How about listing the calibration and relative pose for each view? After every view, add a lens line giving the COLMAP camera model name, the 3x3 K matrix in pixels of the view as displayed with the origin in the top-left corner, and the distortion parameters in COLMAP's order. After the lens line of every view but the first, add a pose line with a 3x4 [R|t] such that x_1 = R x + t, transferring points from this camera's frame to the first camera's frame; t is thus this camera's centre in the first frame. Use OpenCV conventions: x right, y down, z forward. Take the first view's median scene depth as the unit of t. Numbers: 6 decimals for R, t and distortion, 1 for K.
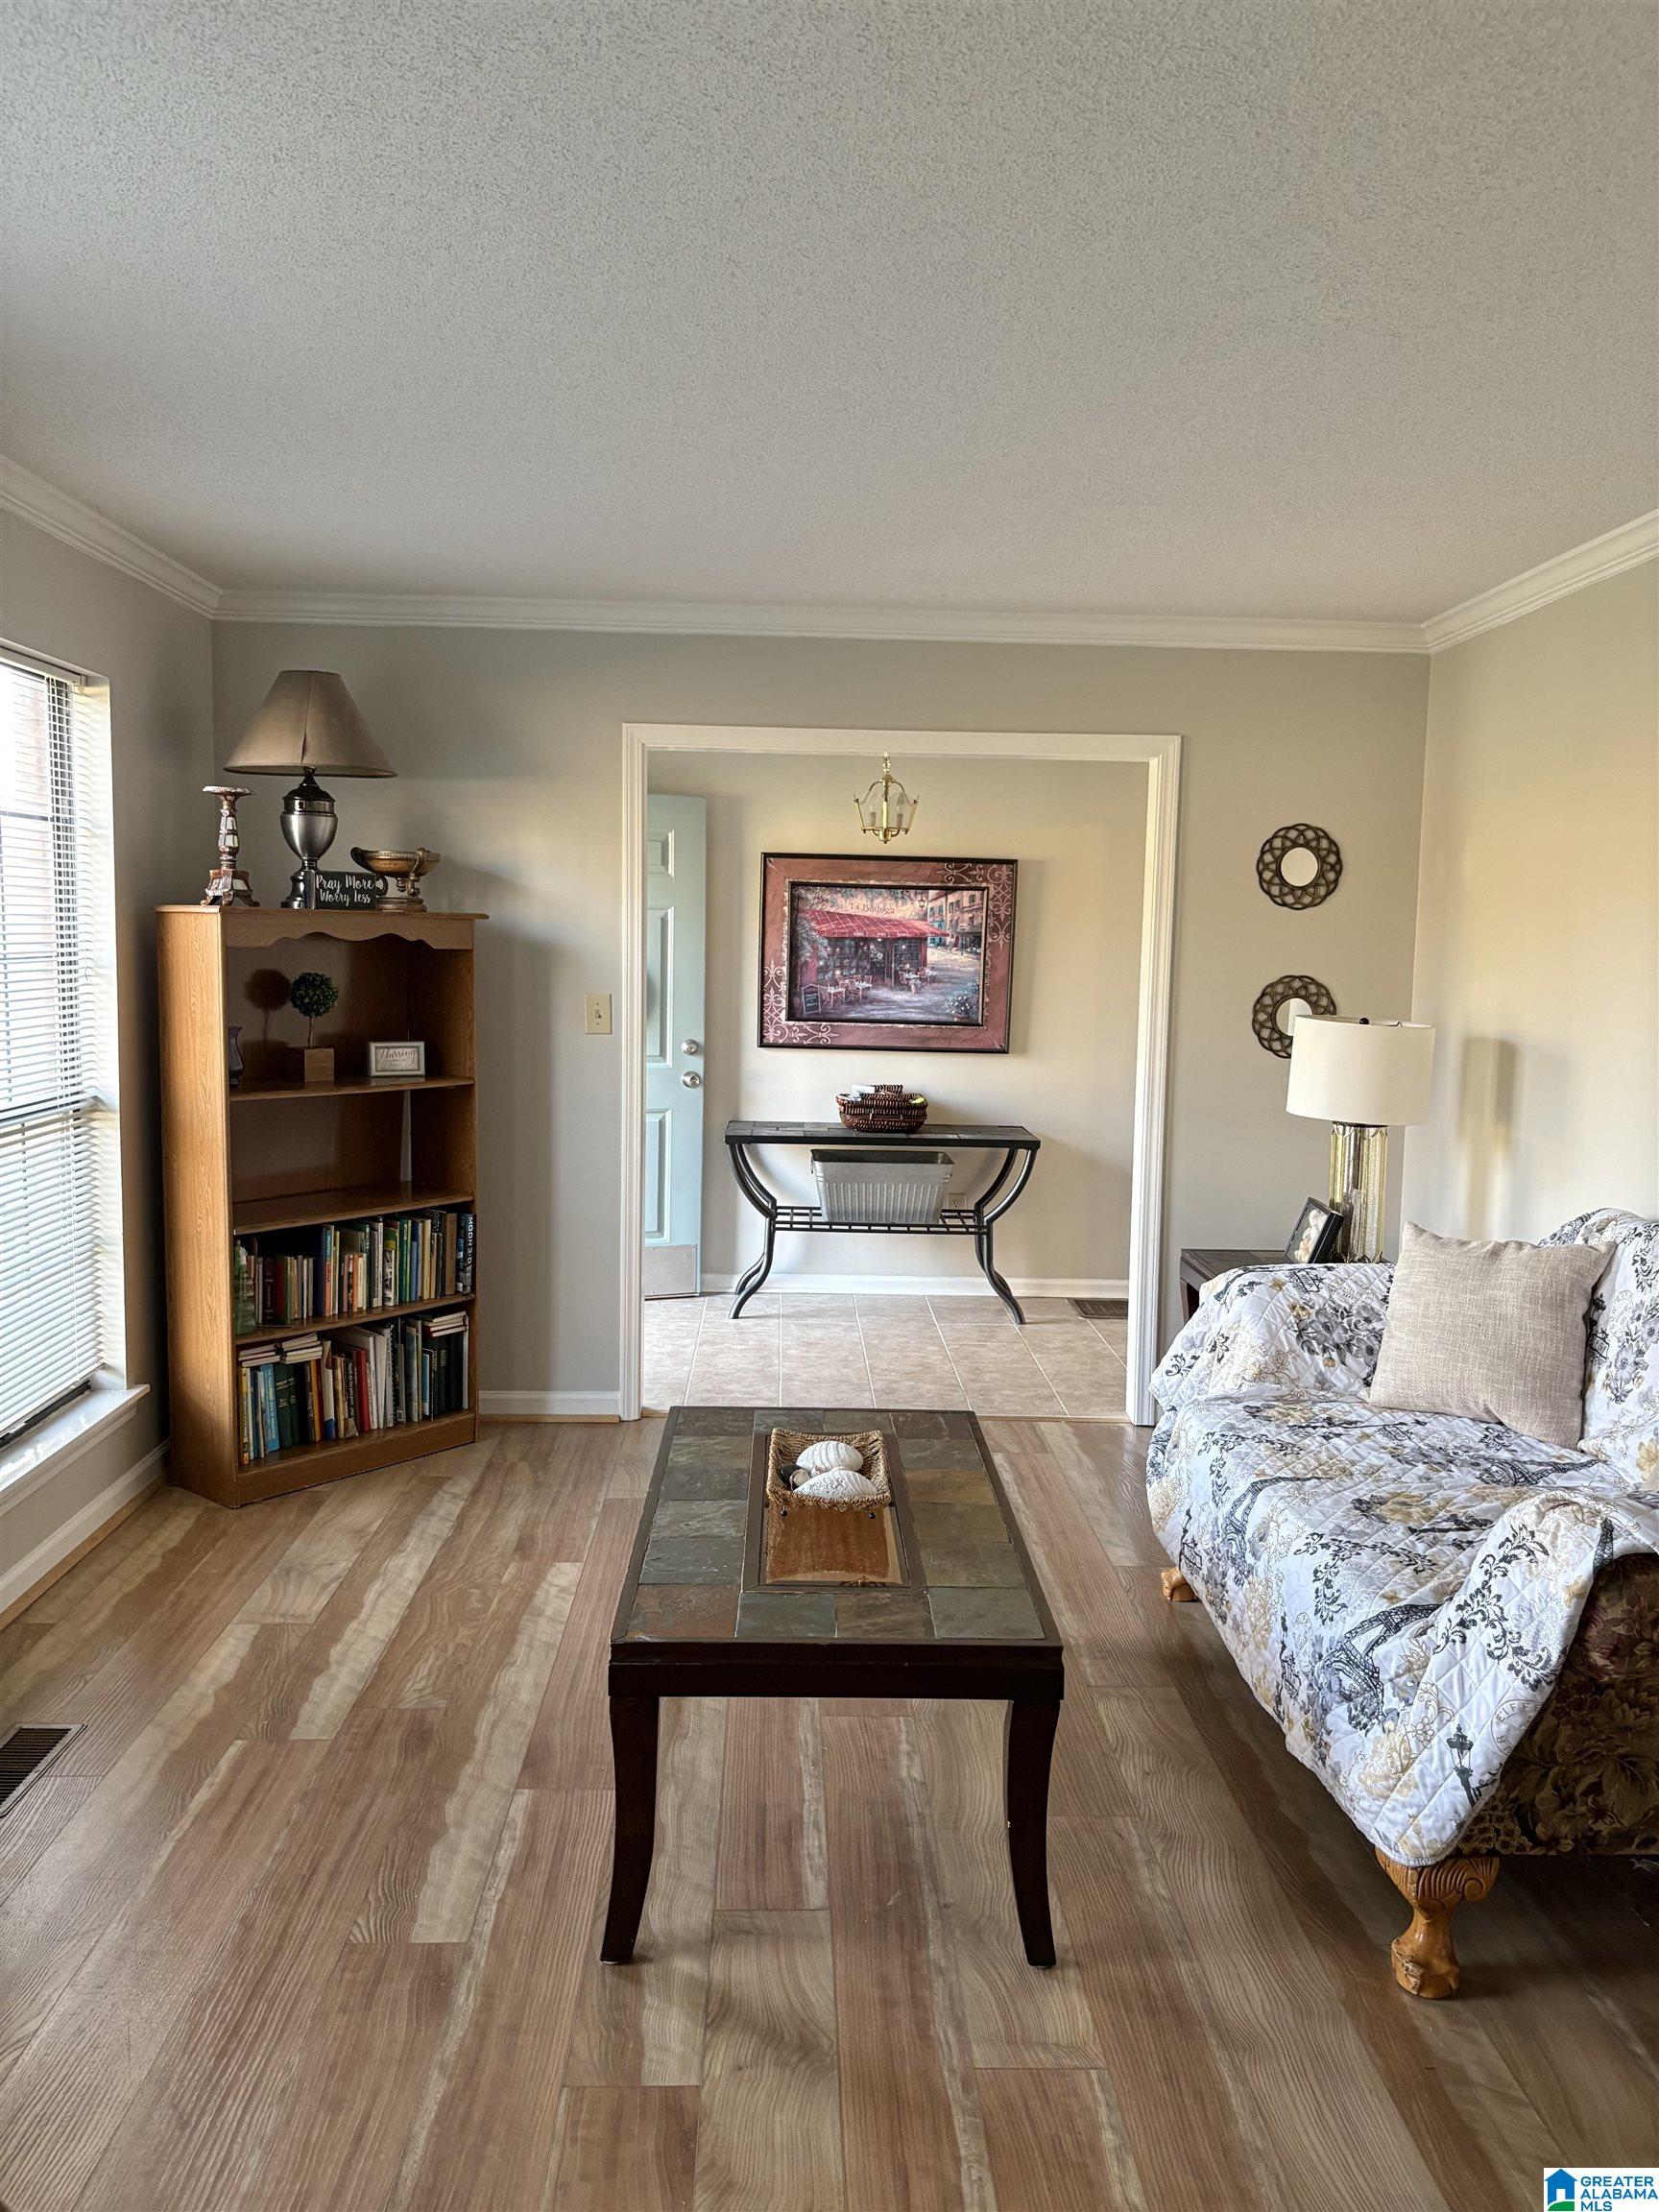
lens RADIAL K [[1694.5, 0, 821.5], [0, 1694.5, 1114.9], [0, 0, 1]] dist [0.046523, -0.061694]
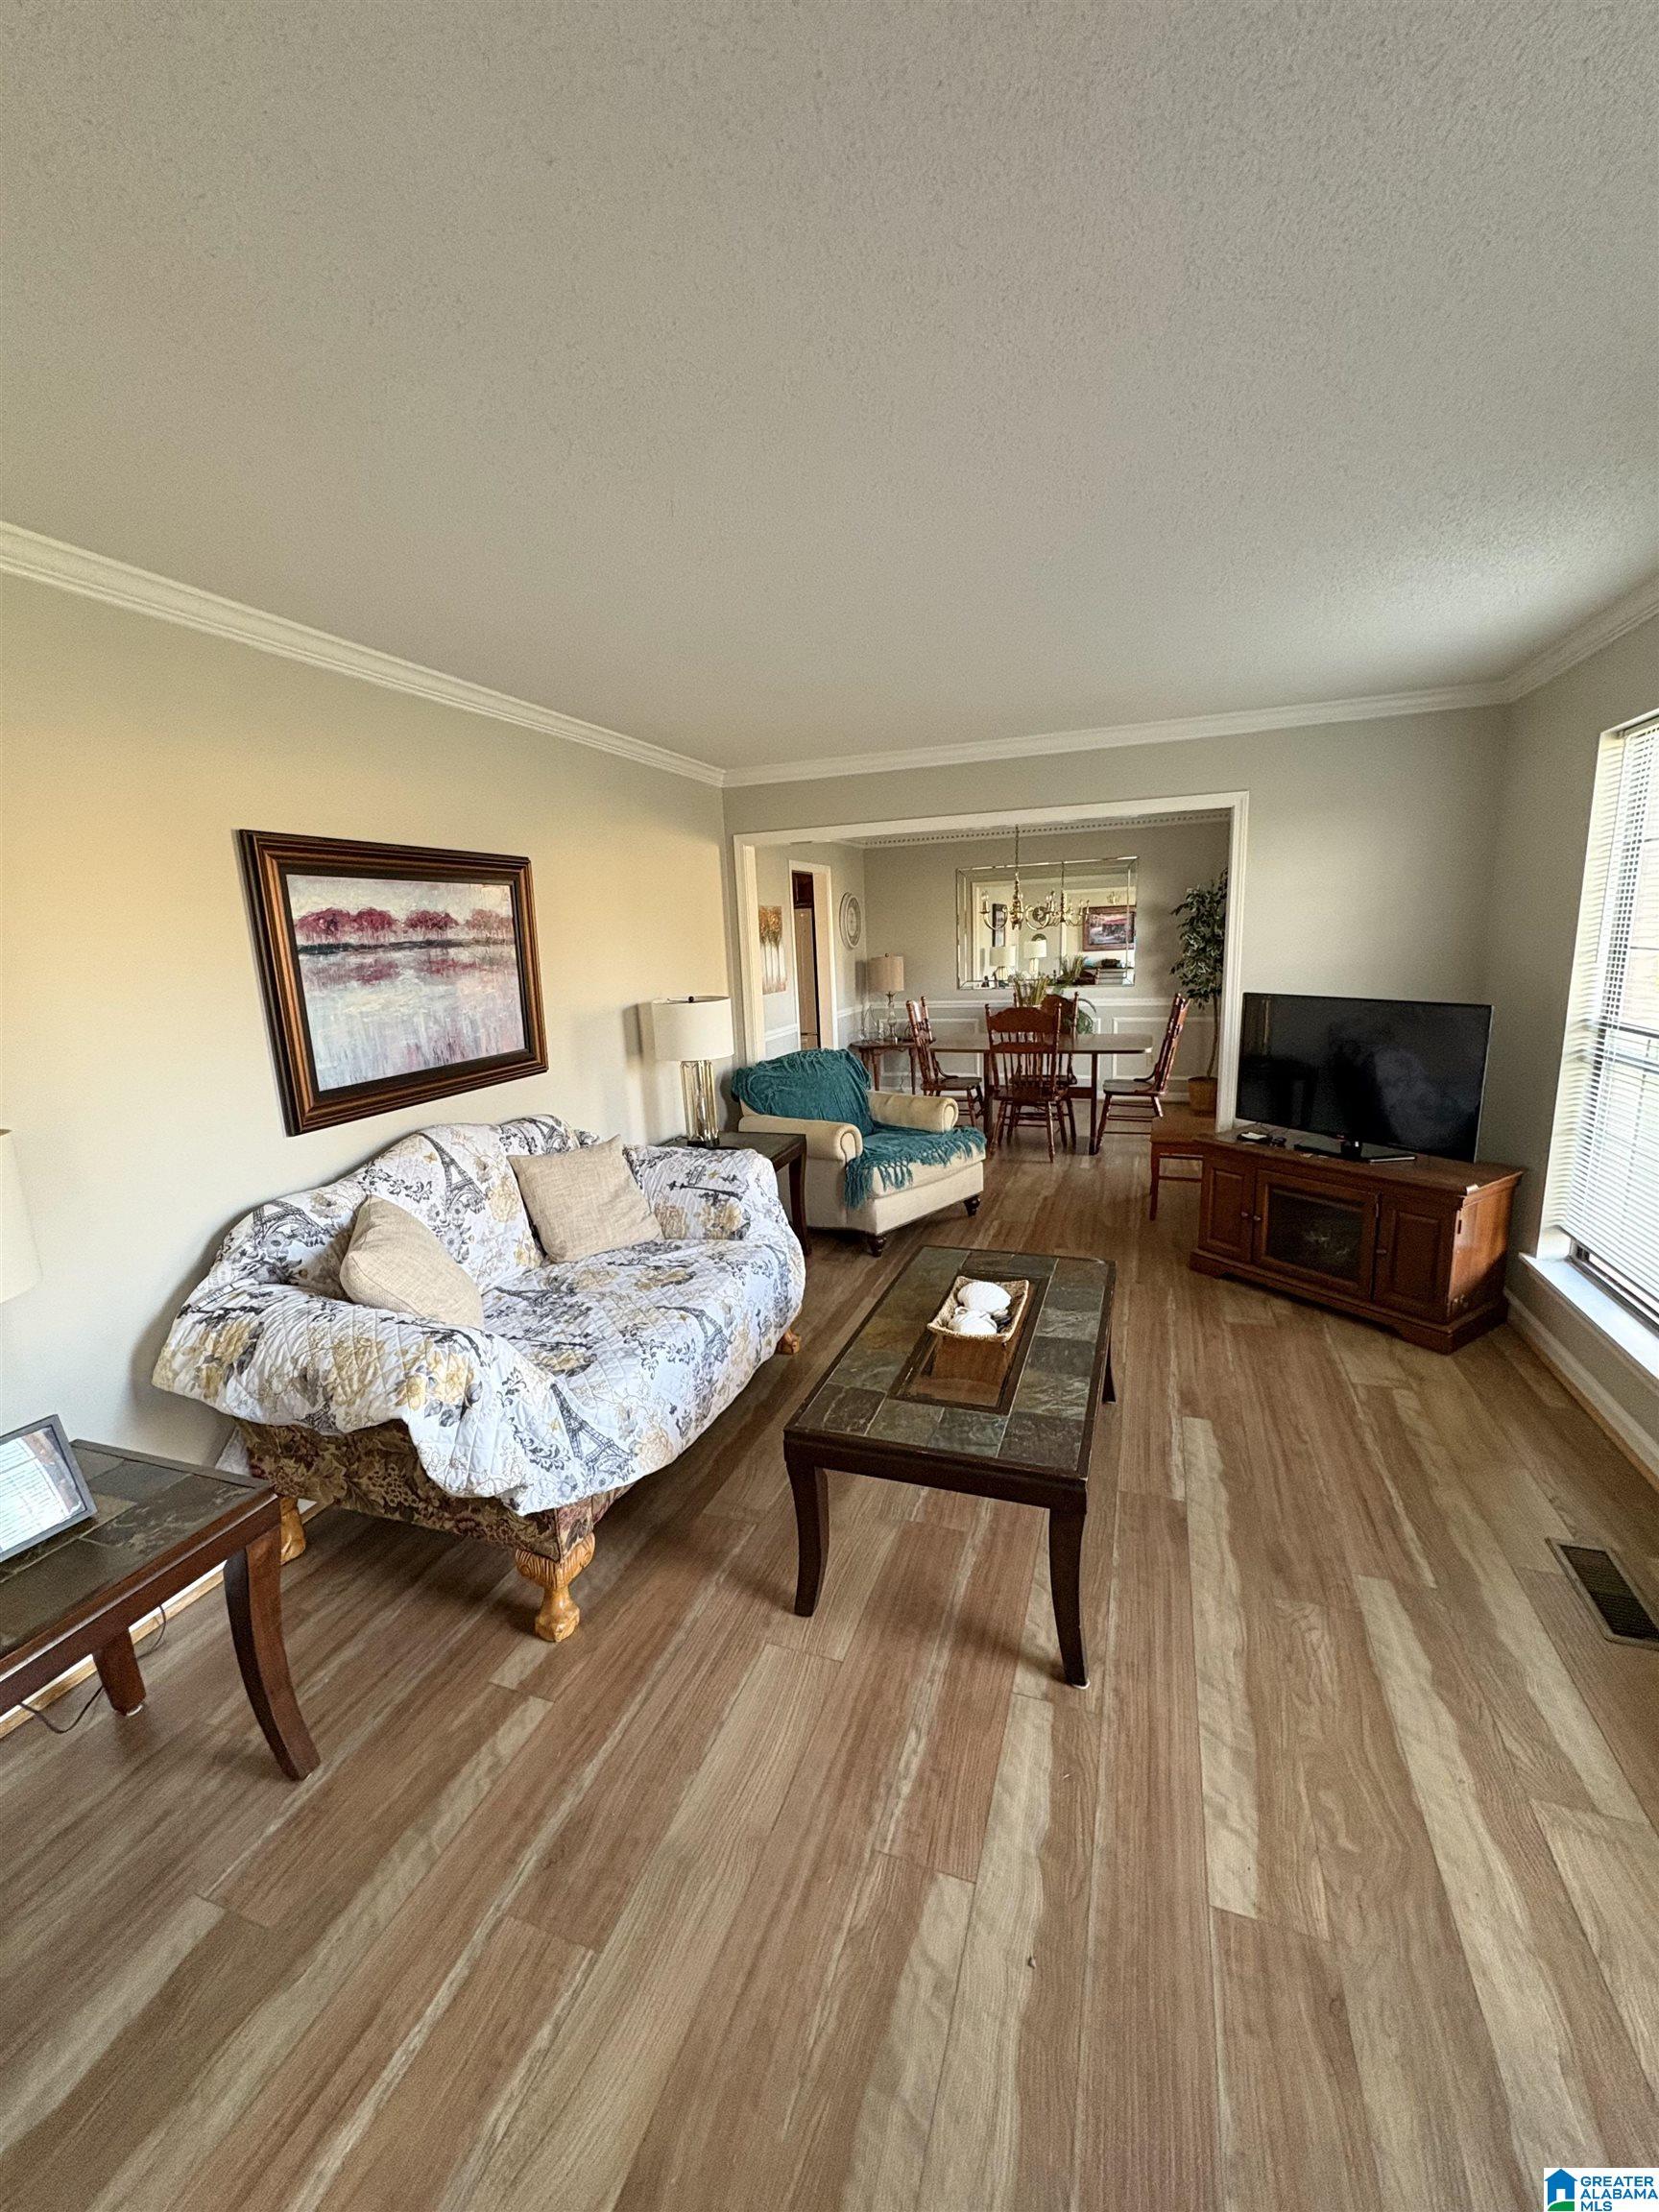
lens RADIAL K [[890.2, 0, 829.5], [0, 890.2, 1106.0], [0, 0, 1]] dist [-0.000806, -0.000279]
pose [[-0.933216, -0.050586, 0.355738, -0.136601], [0.060957, 0.953402, 0.295482, -0.196668], [-0.354108, 0.297433, -0.886646, 1.612129]]
